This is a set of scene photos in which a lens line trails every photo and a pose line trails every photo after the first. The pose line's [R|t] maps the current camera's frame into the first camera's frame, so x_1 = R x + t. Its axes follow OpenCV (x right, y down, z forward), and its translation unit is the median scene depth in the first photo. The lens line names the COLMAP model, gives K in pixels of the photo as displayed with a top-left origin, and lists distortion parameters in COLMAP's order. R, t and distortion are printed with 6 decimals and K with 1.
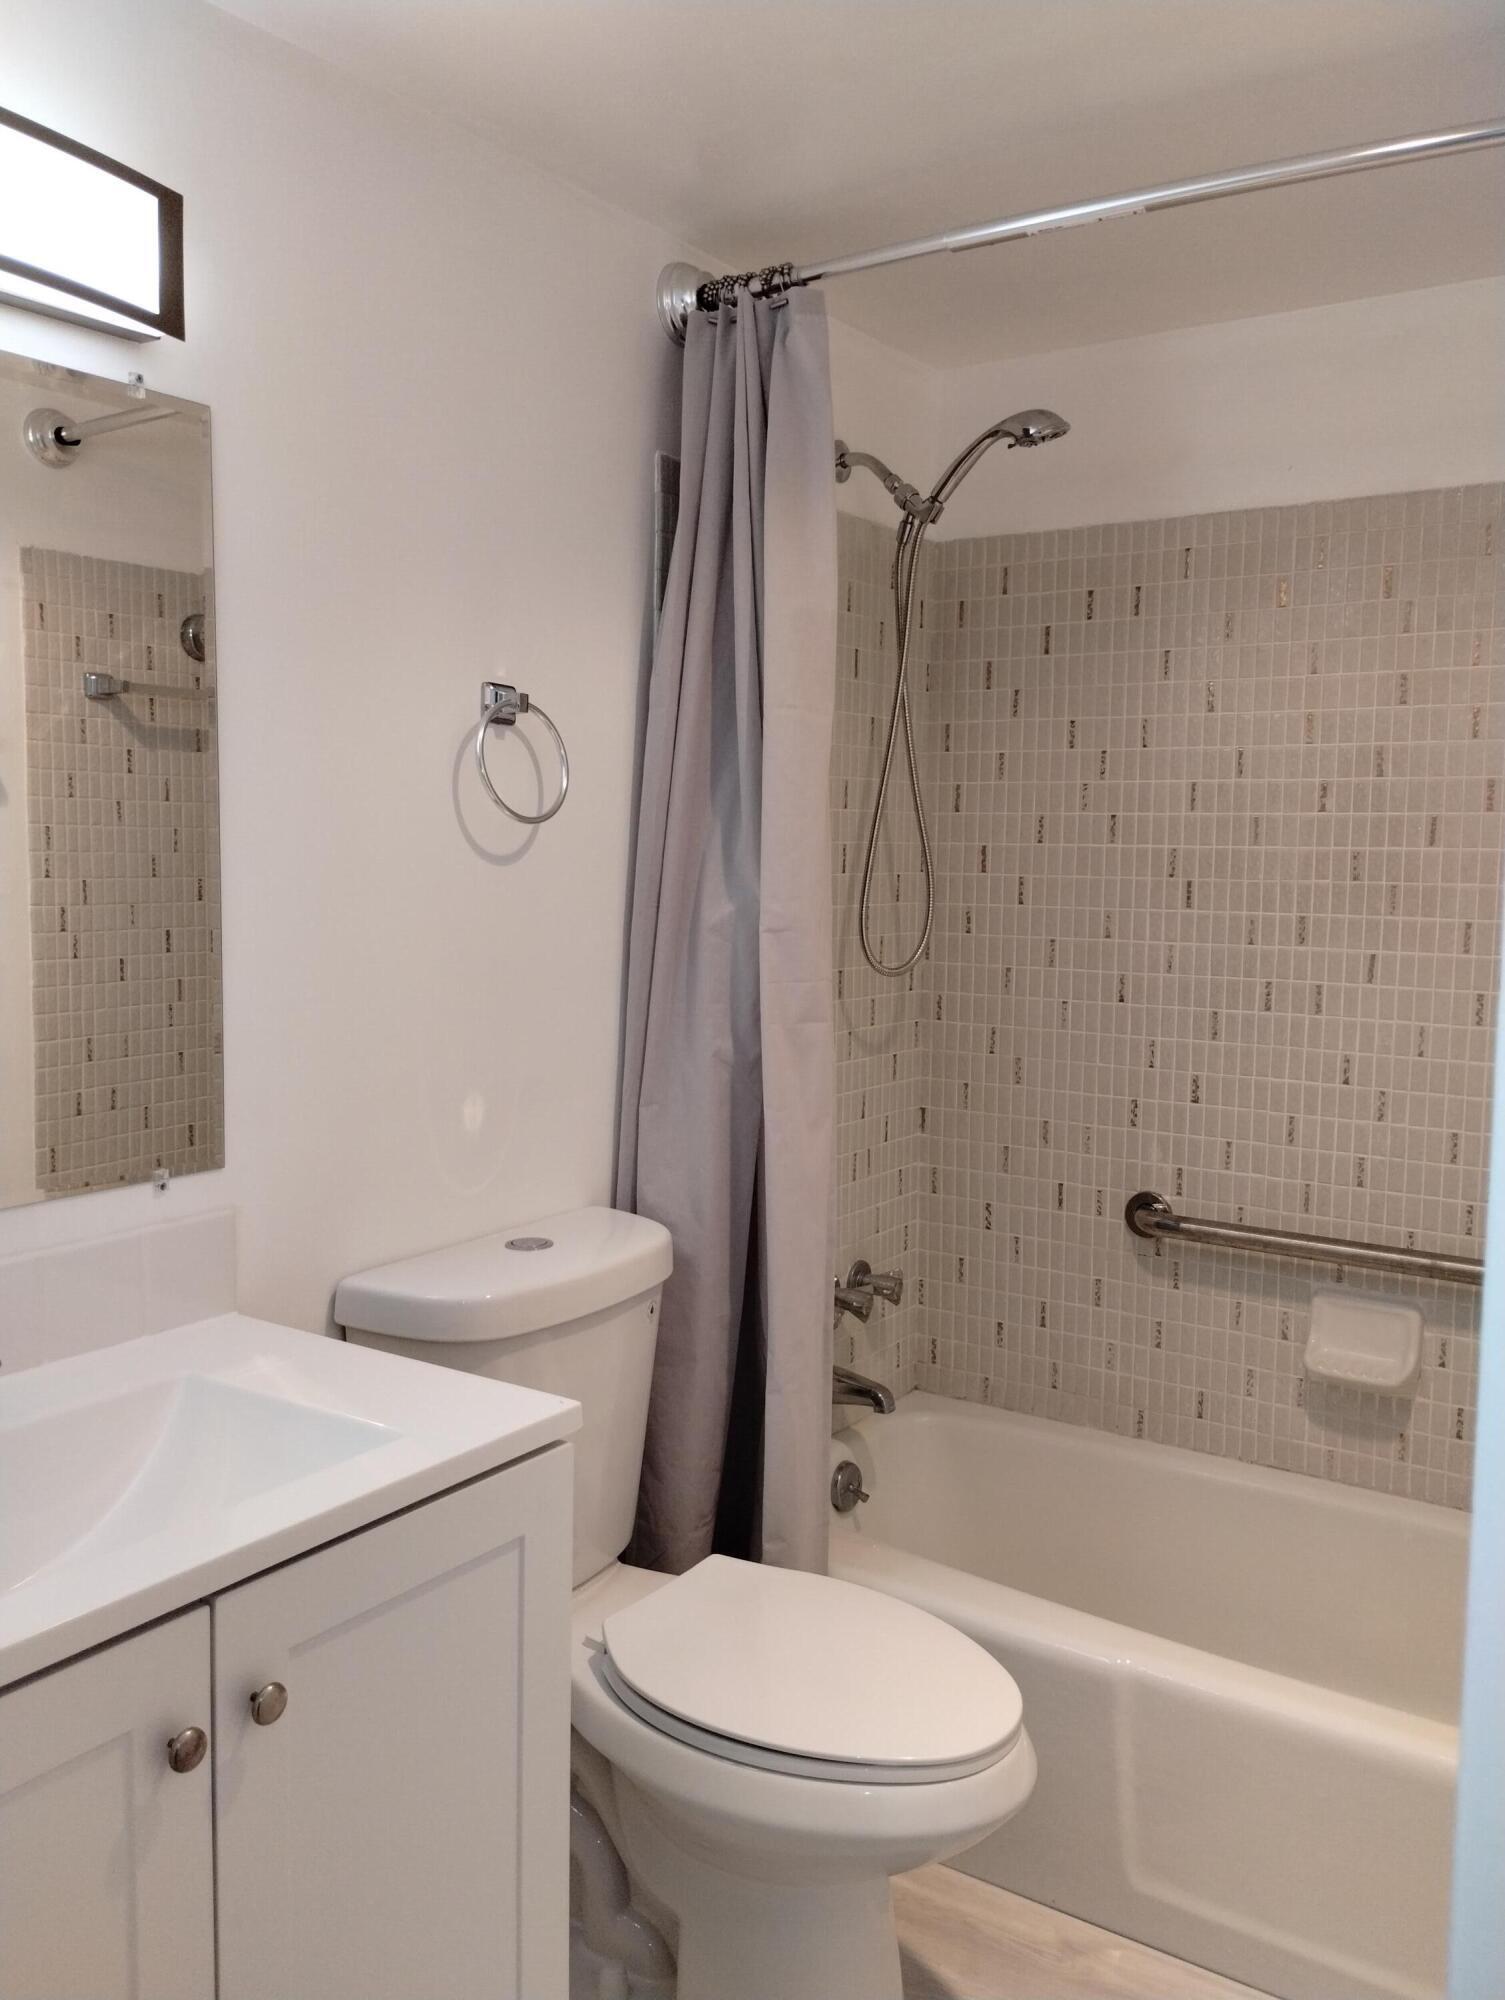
lens RADIAL K [[1632.5, 0, 752.5], [0, 1632.5, 1000.0], [0, 0, 1]] dist [0.041344, -0.021249]
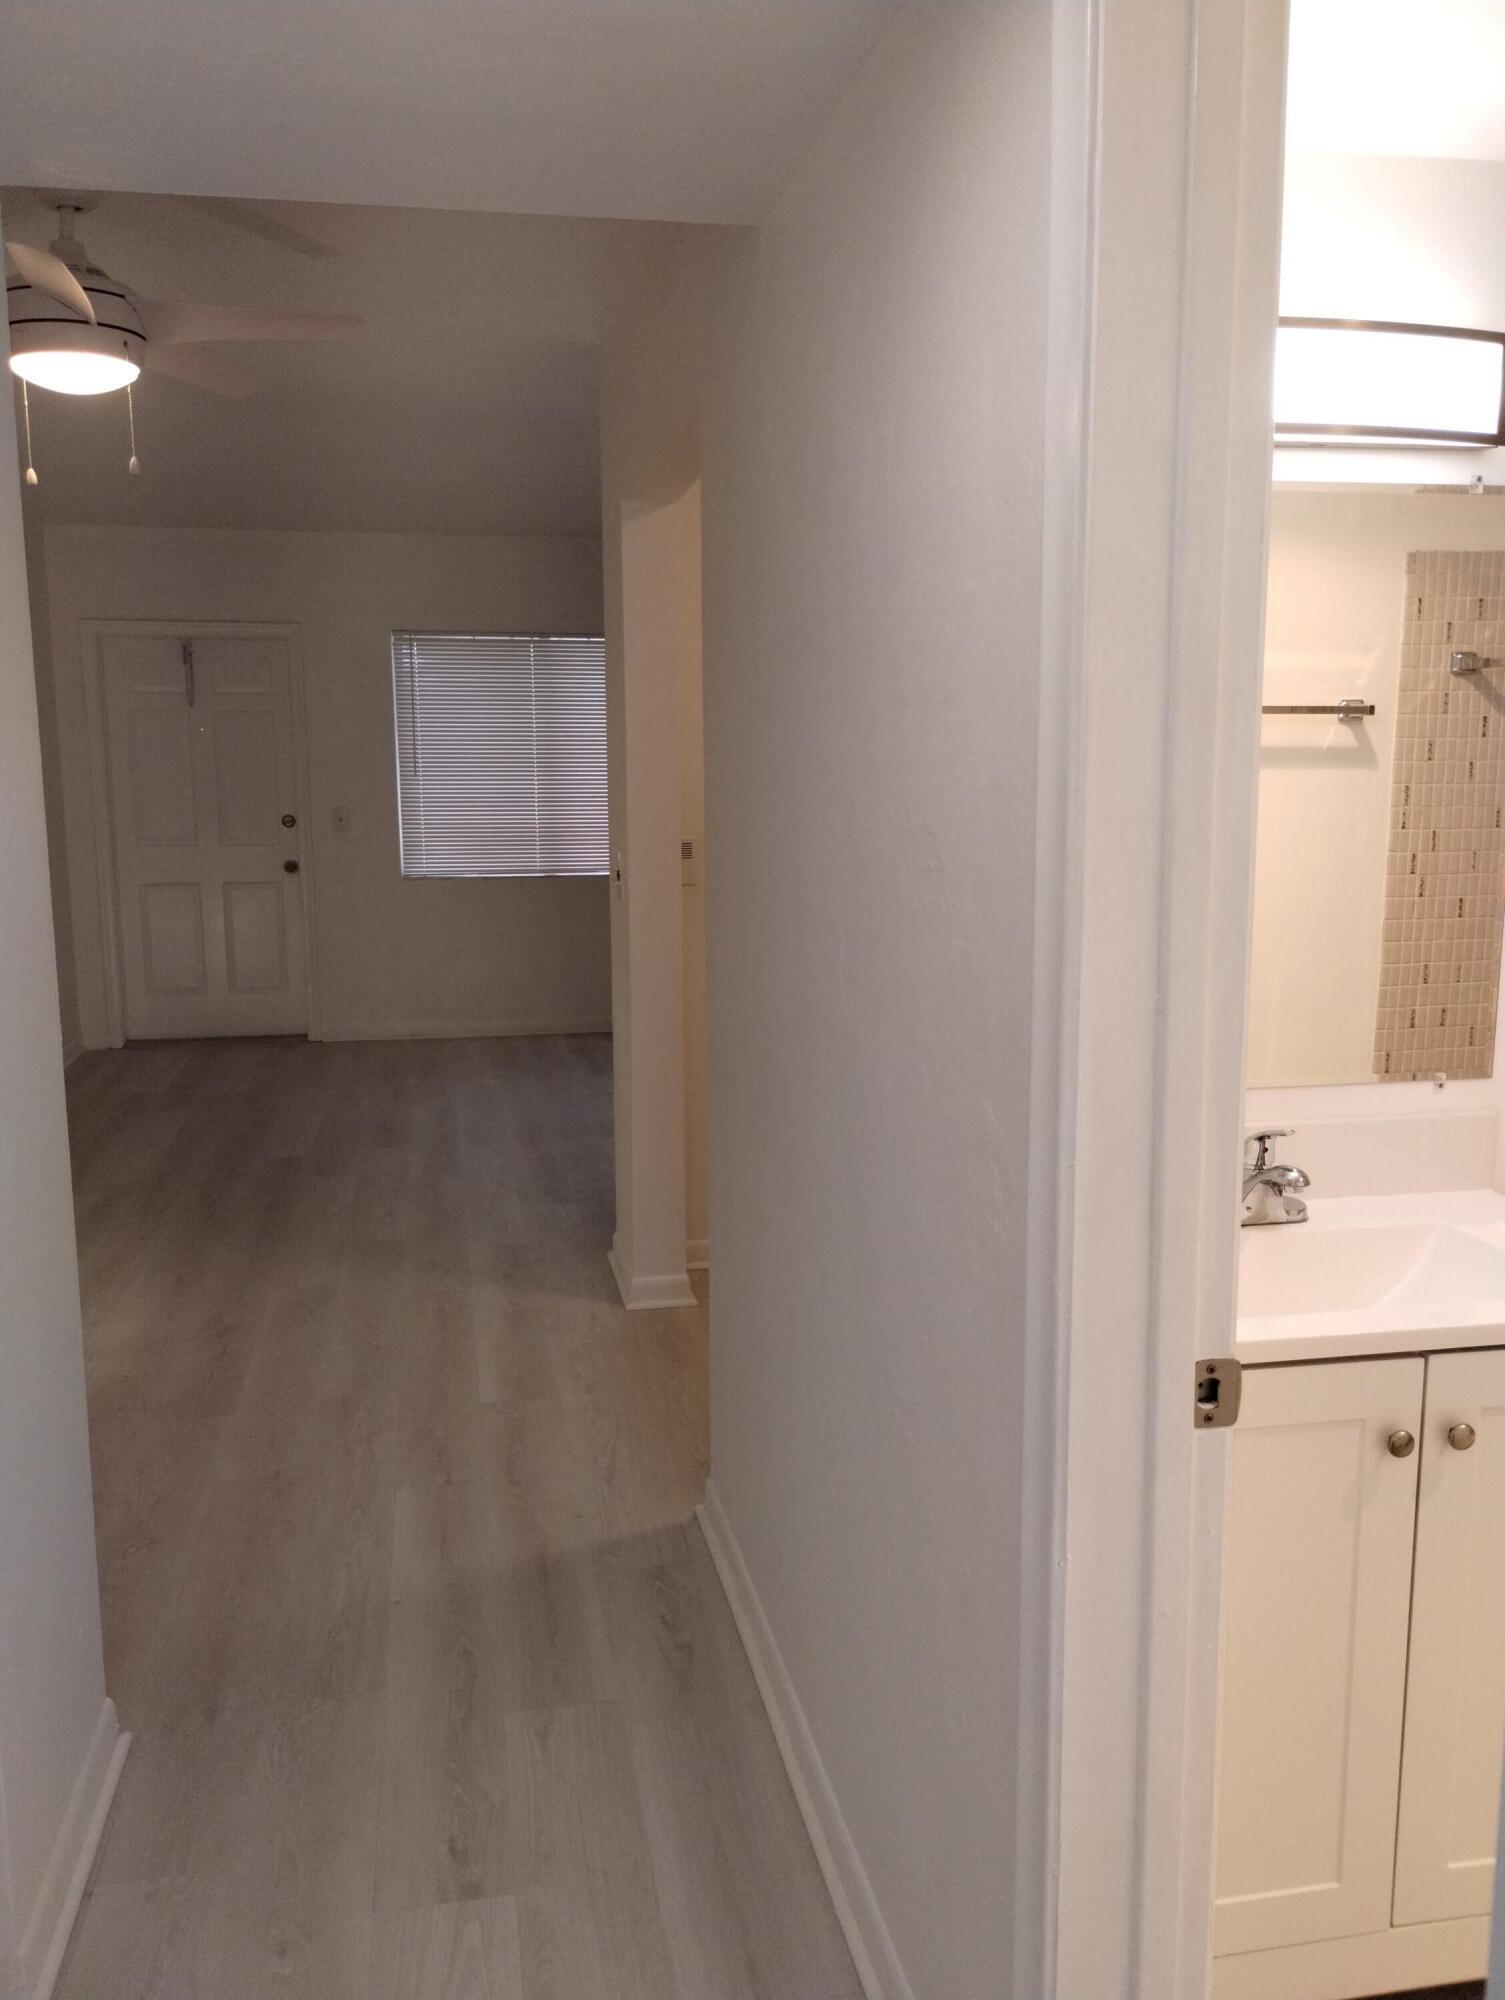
lens RADIAL K [[1632.5, 0, 752.5], [0, 1632.5, 1000.0], [0, 0, 1]] dist [0.041344, -0.021249]
pose [[0.696719, 0.093396, -0.711238, 0.105621], [-0.055969, 0.995543, 0.075903, -0.014206], [0.715157, -0.013076, 0.698841, -0.182249]]
